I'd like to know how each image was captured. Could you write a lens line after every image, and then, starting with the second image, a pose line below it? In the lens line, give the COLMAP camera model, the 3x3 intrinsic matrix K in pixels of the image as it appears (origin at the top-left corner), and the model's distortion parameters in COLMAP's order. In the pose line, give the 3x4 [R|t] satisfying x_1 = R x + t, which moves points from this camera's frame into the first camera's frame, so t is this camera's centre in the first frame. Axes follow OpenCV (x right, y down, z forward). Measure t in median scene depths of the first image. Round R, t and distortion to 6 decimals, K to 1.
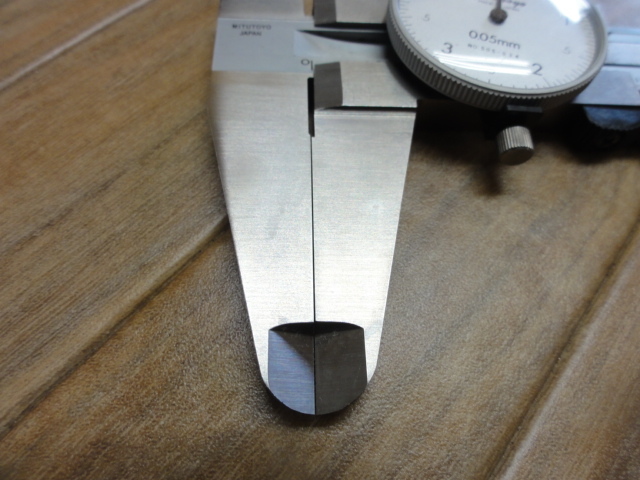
lens RADIAL K [[450.1, 0, 320.0], [0, 450.1, 240.0], [0, 0, 1]] dist [-0.011507, -0.006179]
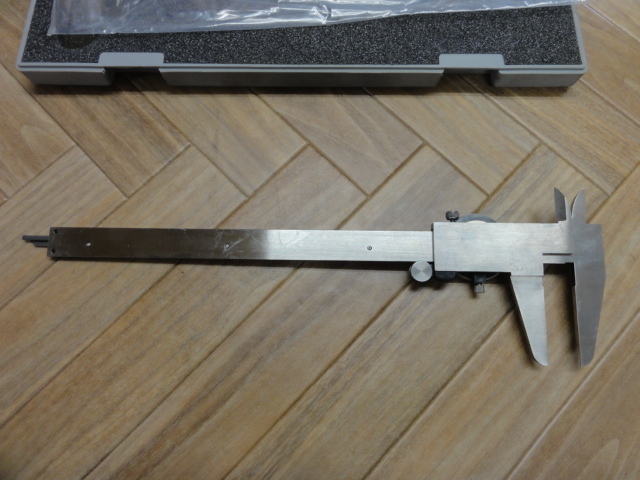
lens RADIAL K [[450.1, 0, 320.0], [0, 450.1, 240.0], [0, 0, 1]] dist [-0.011507, -0.006179]
pose [[0.995980, 0.060975, -0.065617, 1.605947], [-0.046966, 0.979259, 0.197096, -1.453422], [0.076274, -0.193222, 0.978186, -2.064441]]
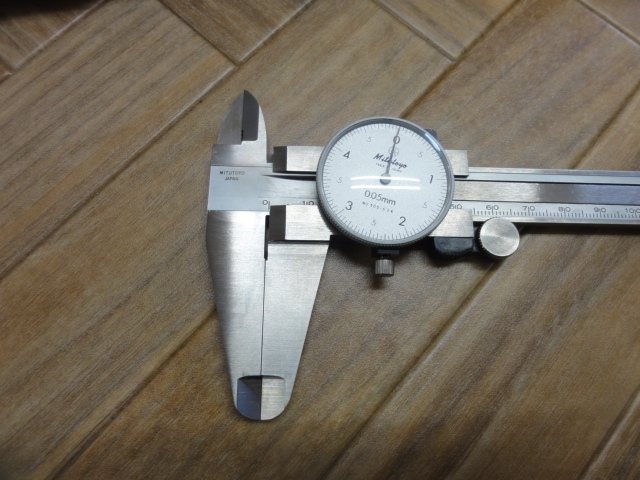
lens RADIAL K [[450.1, 0, 320.0], [0, 450.1, 240.0], [0, 0, 1]] dist [-0.011507, -0.006179]
pose [[0.999372, 0.026264, -0.023776, 0.221758], [-0.021205, 0.981080, 0.192437, -0.624903], [0.028380, -0.191812, 0.981021, -0.650972]]
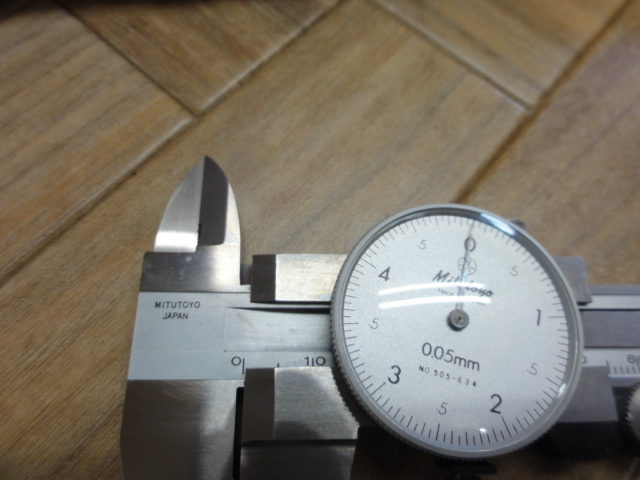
lens RADIAL K [[450.1, 0, 320.0], [0, 450.1, 240.0], [0, 0, 1]] dist [-0.011507, -0.006179]
pose [[0.999876, 0.015243, 0.003958, 0.133639], [-0.015550, 0.995382, 0.094727, -0.774381], [-0.002496, -0.094777, 0.995495, 0.160958]]
